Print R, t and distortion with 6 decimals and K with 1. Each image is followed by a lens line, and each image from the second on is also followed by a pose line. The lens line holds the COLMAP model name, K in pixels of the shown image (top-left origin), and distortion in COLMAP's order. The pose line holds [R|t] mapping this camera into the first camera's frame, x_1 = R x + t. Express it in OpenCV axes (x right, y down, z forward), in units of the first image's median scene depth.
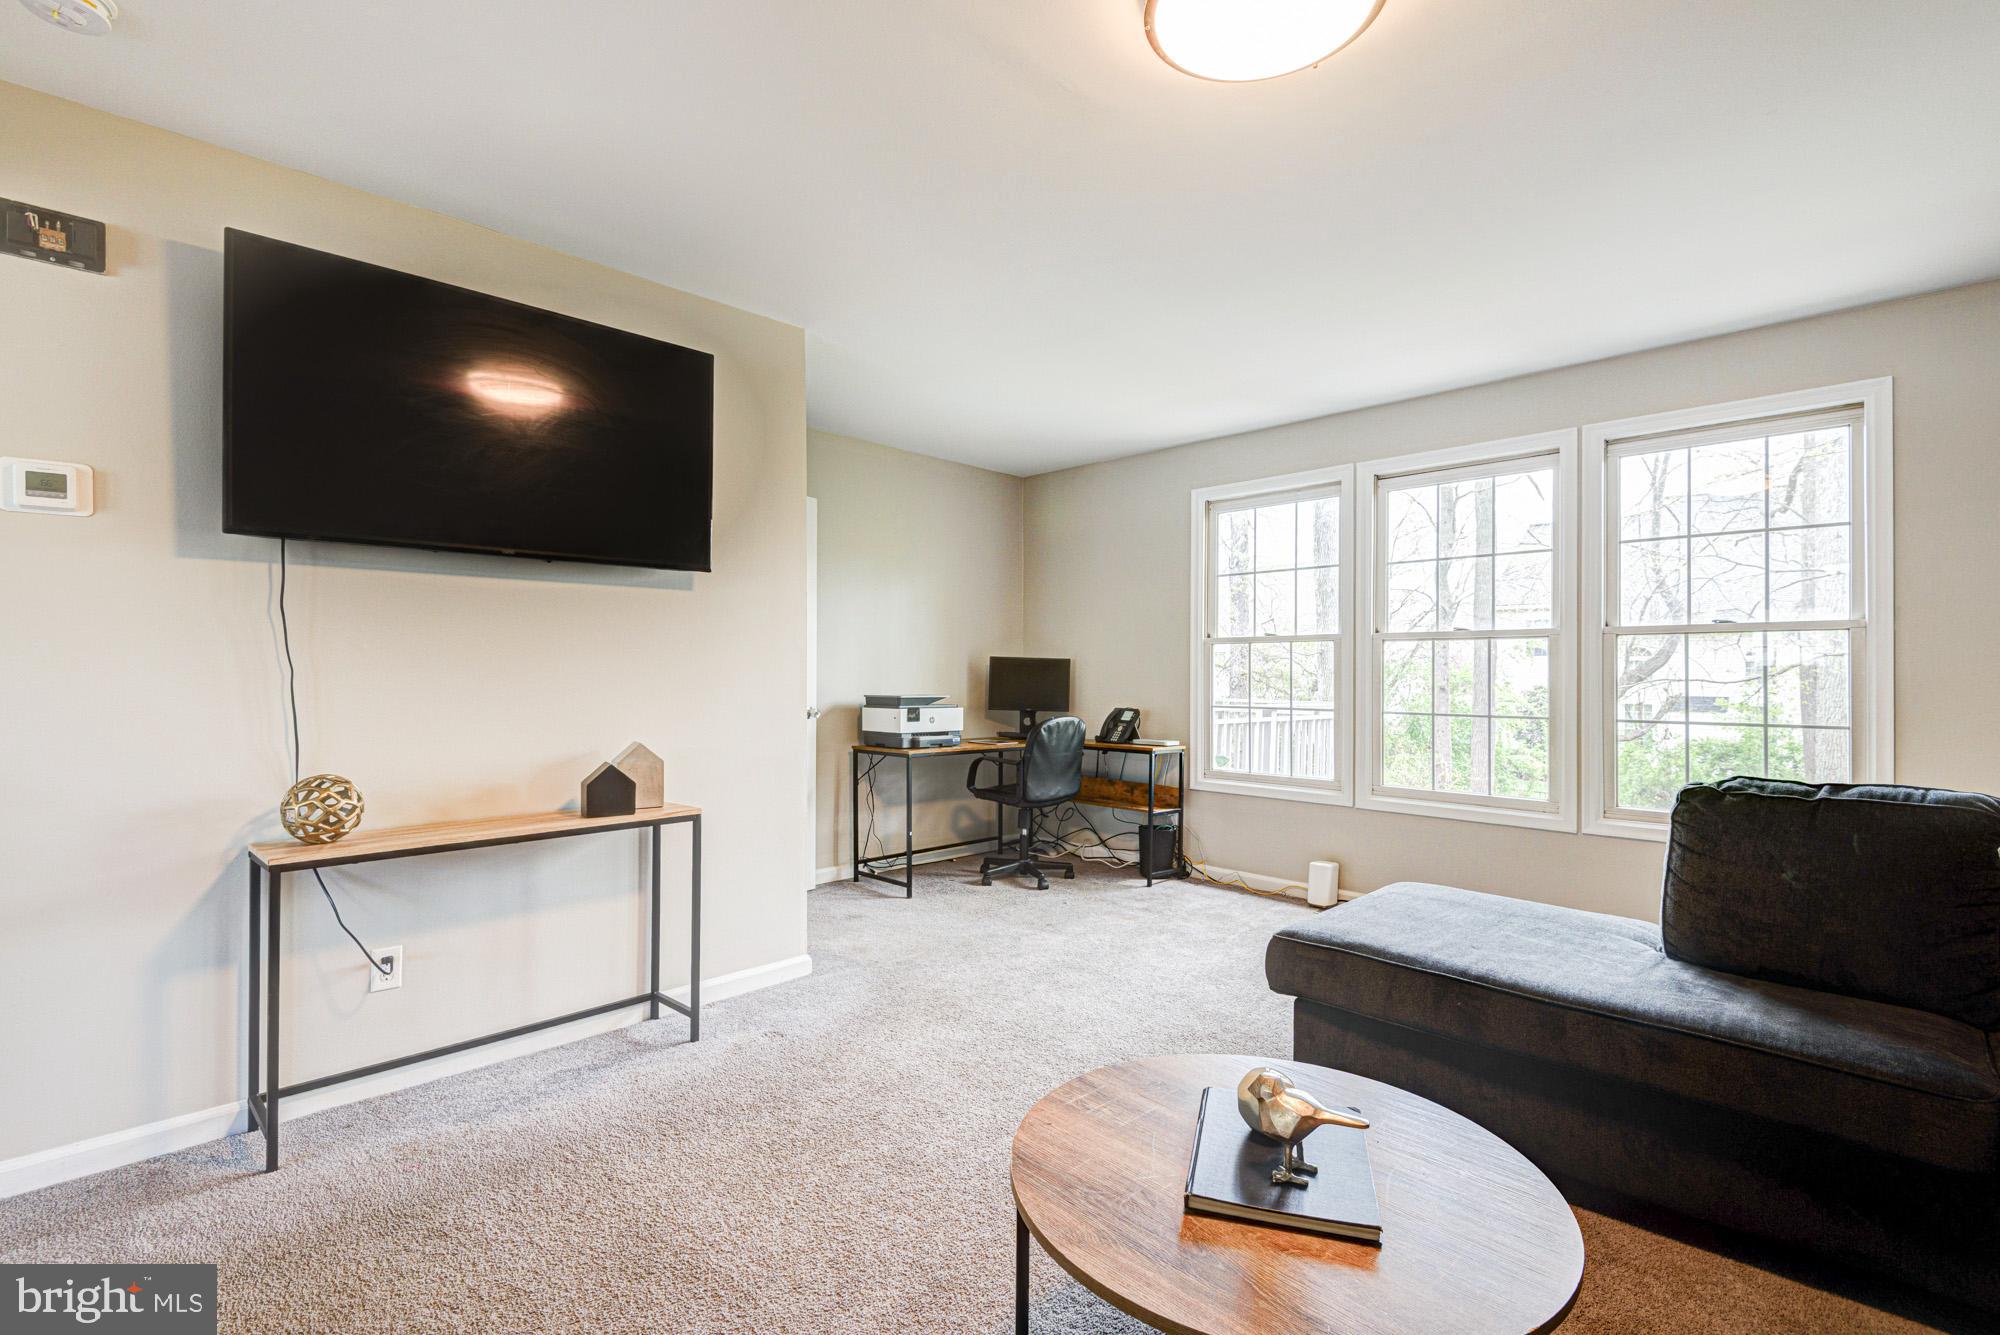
lens RADIAL K [[920.2, 0, 961.5], [0, 920.2, 672.4], [0, 0, 1]] dist [0.000615, 0.000190]
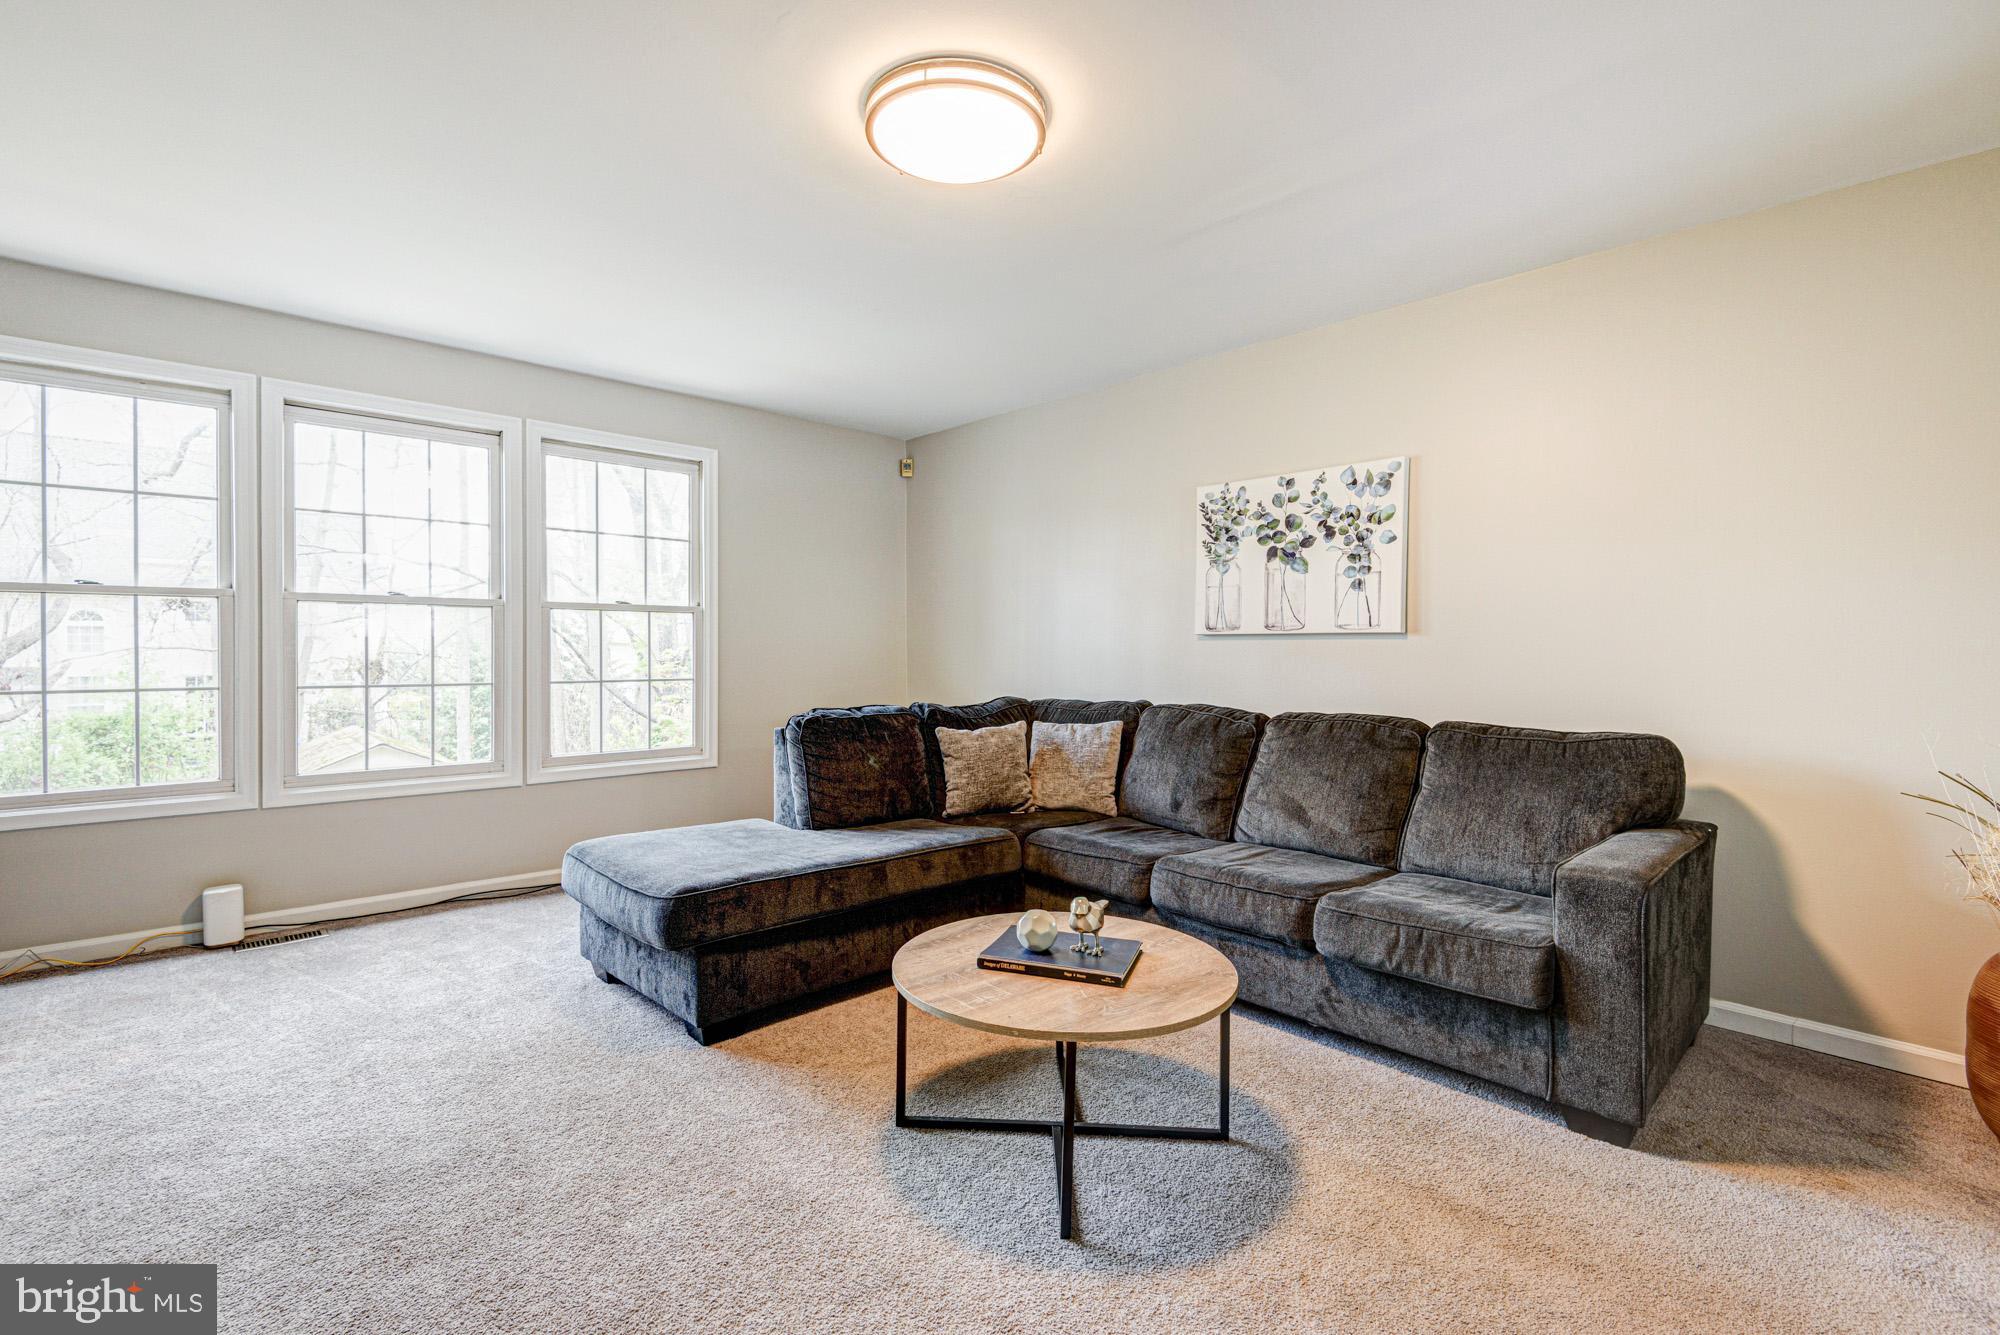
lens RADIAL K [[868.4, 0, 999.1], [0, 868.4, 647.5], [0, 0, 1]] dist [-0.000749, -0.000238]
pose [[0.014225, -0.007977, 0.999867, -0.383742], [-0.005504, 0.999952, 0.008056, -0.002760], [-0.999884, -0.005618, 0.014181, 0.421909]]
